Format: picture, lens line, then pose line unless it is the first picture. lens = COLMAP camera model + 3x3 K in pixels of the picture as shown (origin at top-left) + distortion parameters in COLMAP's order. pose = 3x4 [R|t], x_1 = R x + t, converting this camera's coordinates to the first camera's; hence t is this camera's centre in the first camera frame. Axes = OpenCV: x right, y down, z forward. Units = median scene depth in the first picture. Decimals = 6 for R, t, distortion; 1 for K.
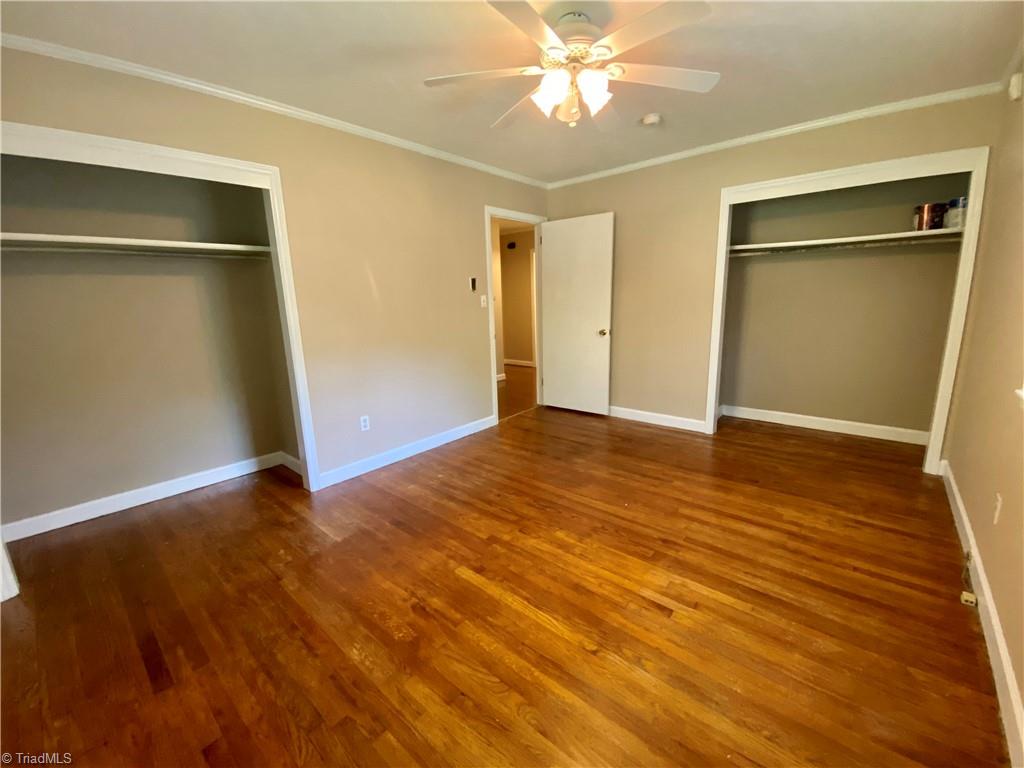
lens RADIAL K [[419.0, 0, 515.4], [0, 419.0, 384.1], [0, 0, 1]] dist [0.036861, -0.029173]
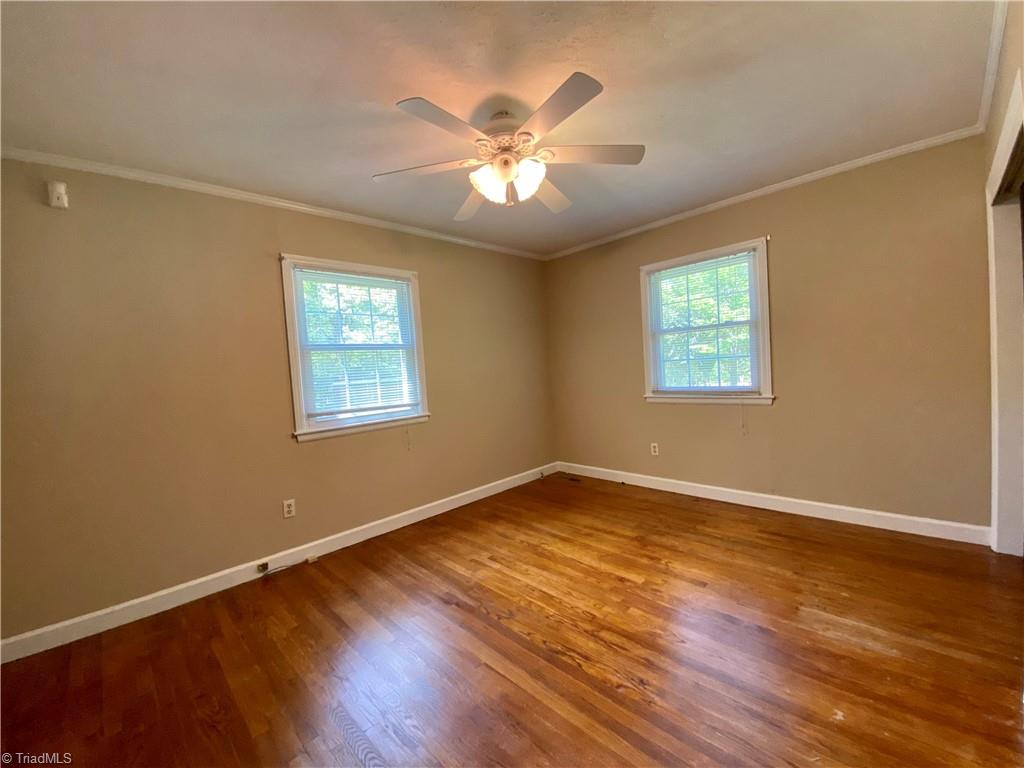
lens RADIAL K [[419.0, 0, 515.4], [0, 419.0, 384.1], [0, 0, 1]] dist [0.036861, -0.029173]
pose [[-0.992384, 0.089154, 0.085007, 0.071403], [0.107323, 0.964479, 0.241377, -0.442027], [-0.060468, 0.248662, -0.966701, 2.216979]]
